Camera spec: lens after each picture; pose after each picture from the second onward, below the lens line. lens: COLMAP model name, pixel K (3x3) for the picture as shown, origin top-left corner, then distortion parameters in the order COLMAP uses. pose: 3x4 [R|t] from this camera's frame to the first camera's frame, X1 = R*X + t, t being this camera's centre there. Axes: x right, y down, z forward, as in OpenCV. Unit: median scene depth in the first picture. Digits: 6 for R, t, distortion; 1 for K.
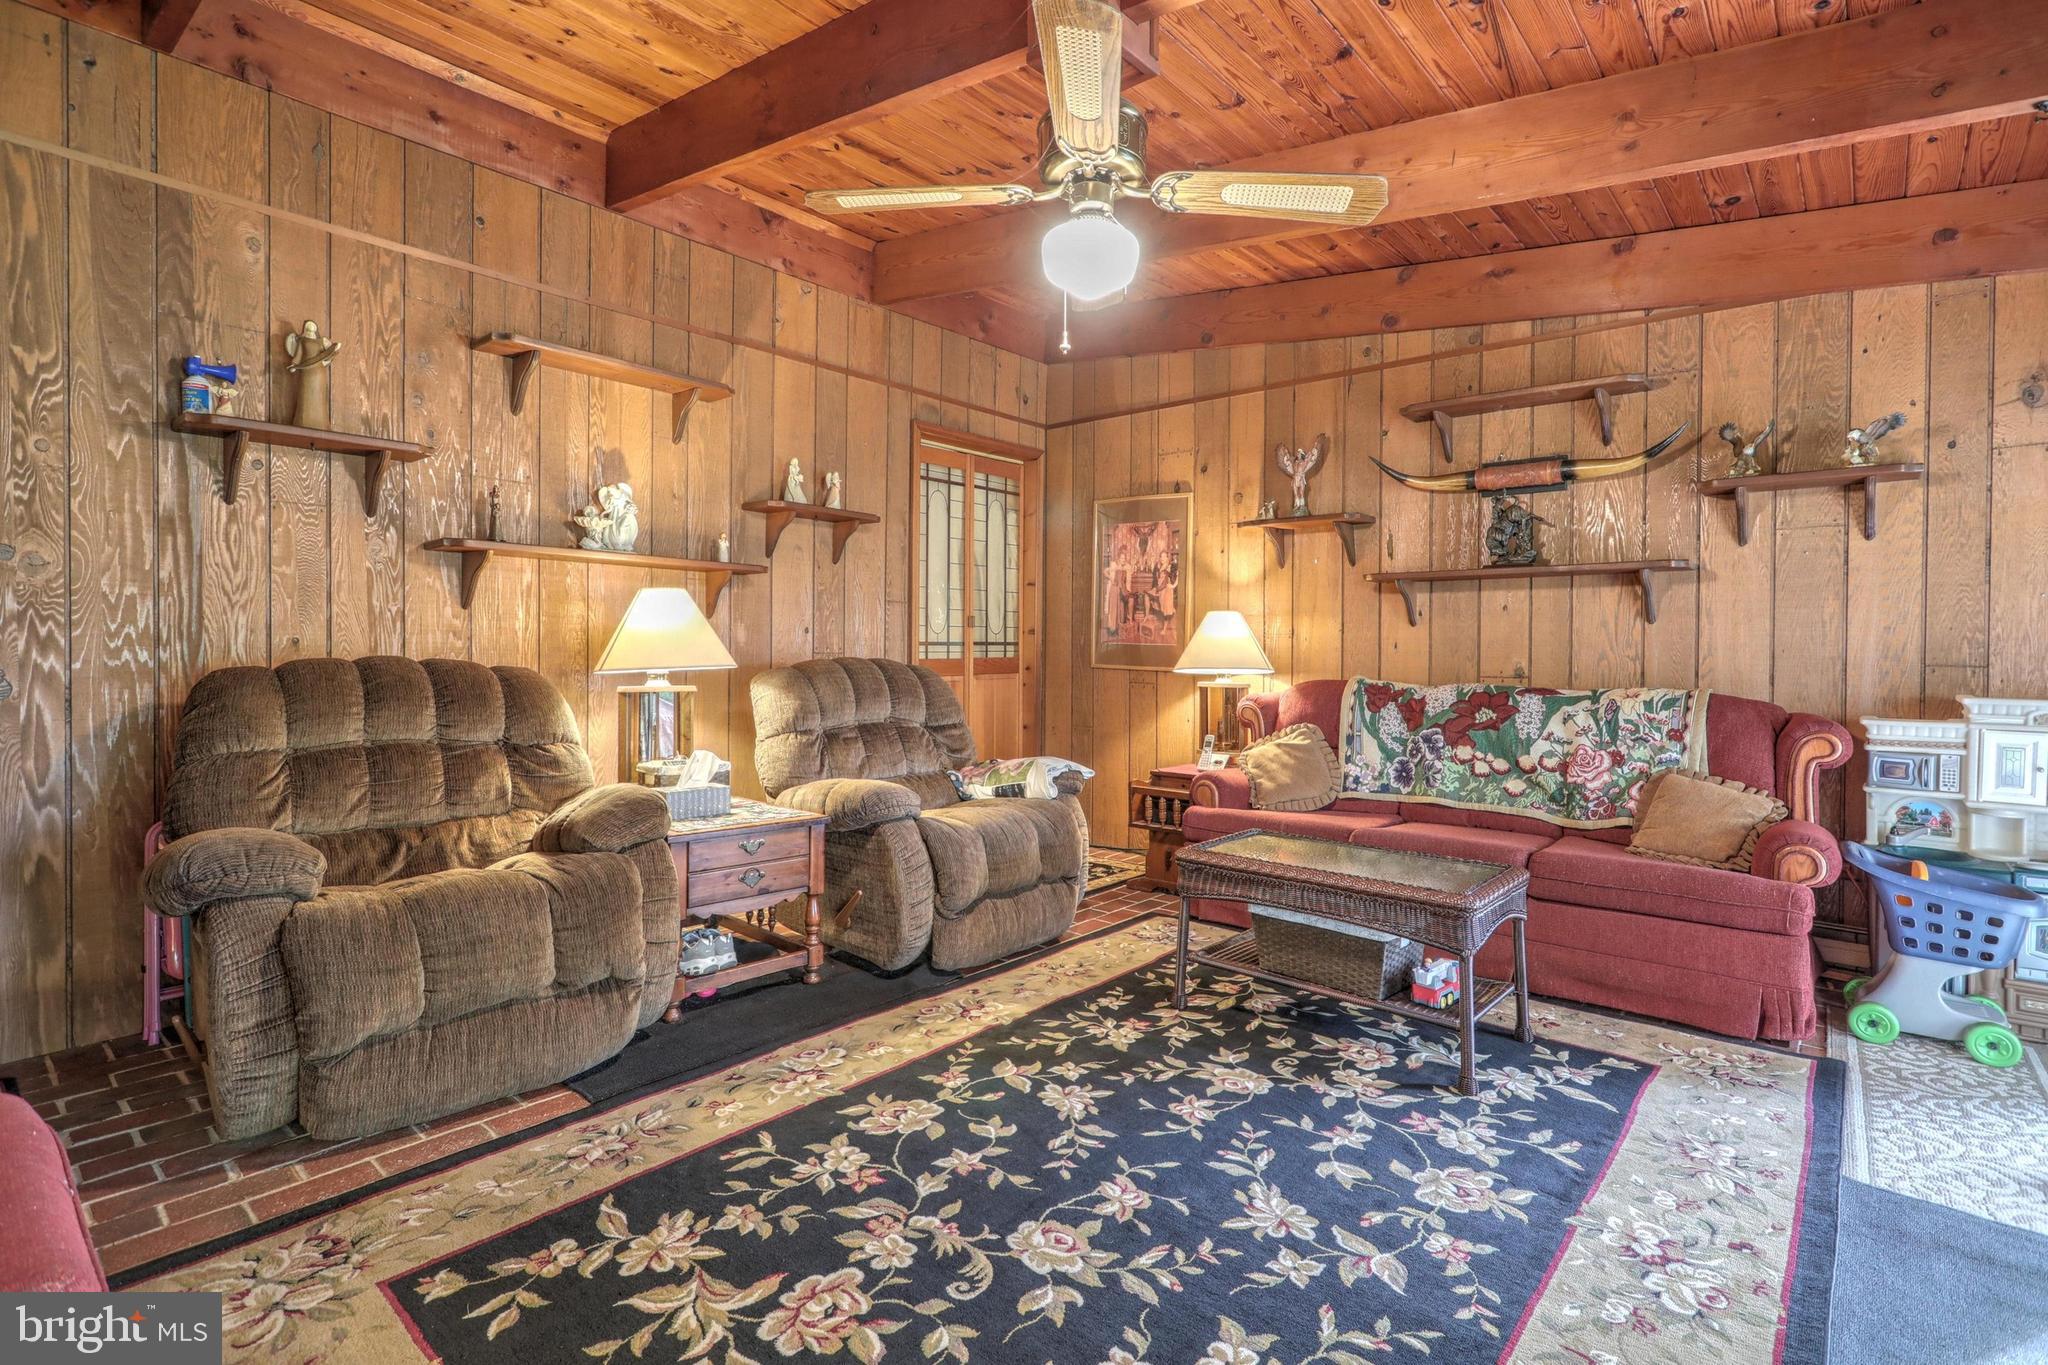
lens RADIAL K [[954.5, 0, 1017.5], [0, 954.5, 680.9], [0, 0, 1]] dist [-0.004385, 0.003531]
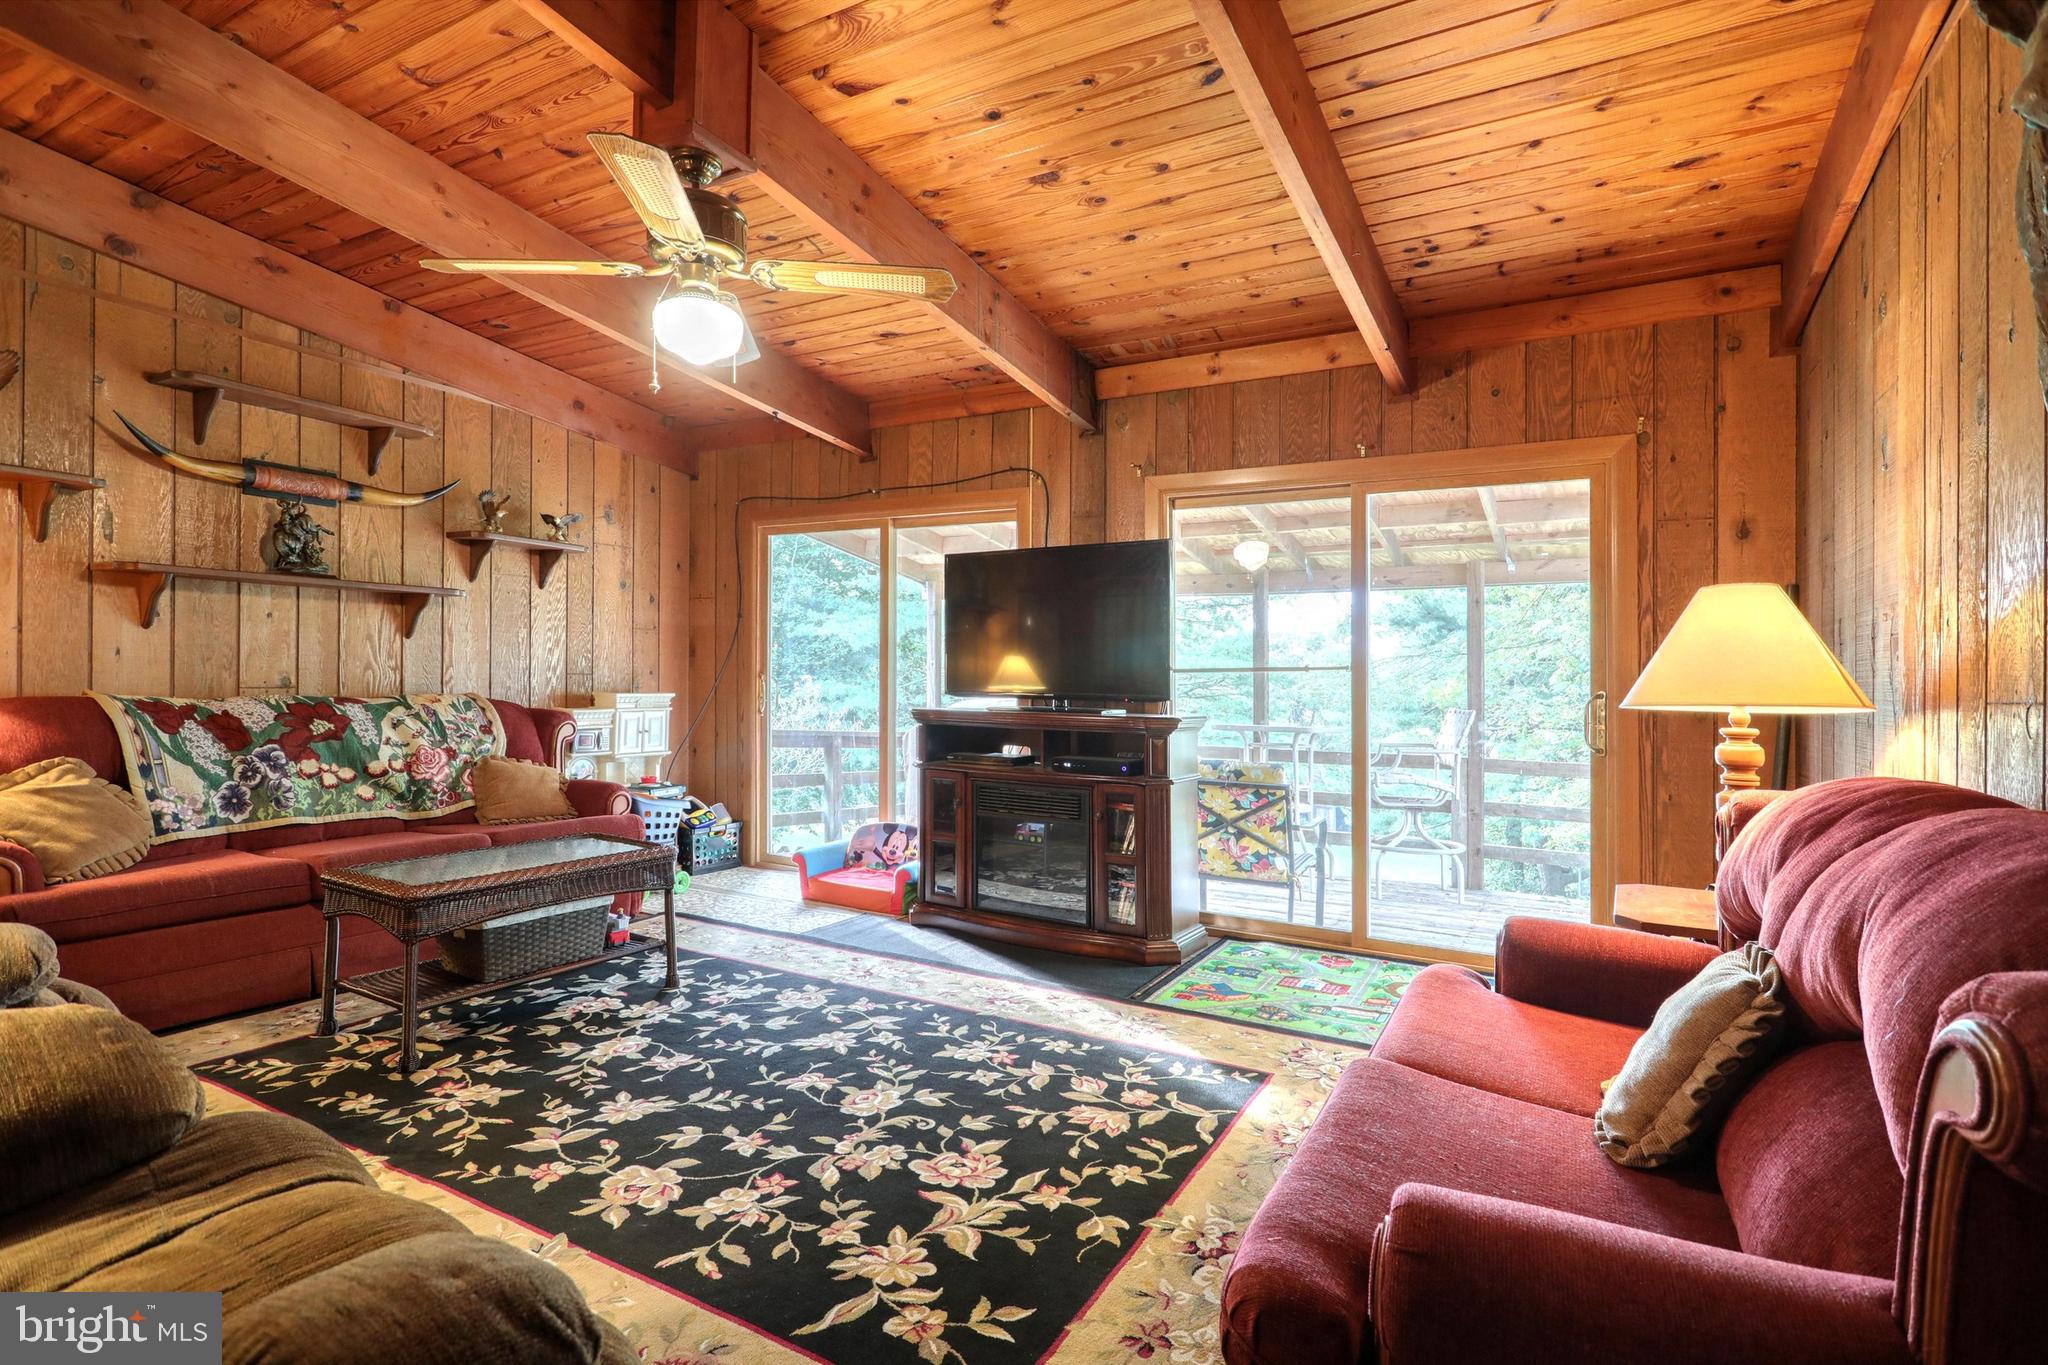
lens RADIAL K [[954.5, 0, 1040.1], [0, 954.5, 675.1], [0, 0, 1]] dist [-0.004385, 0.003531]
pose [[-0.190356, -0.011091, 0.981652, -0.896160], [0.010145, 0.999861, 0.013264, -0.032939], [-0.981663, 0.012484, -0.190217, 0.656834]]
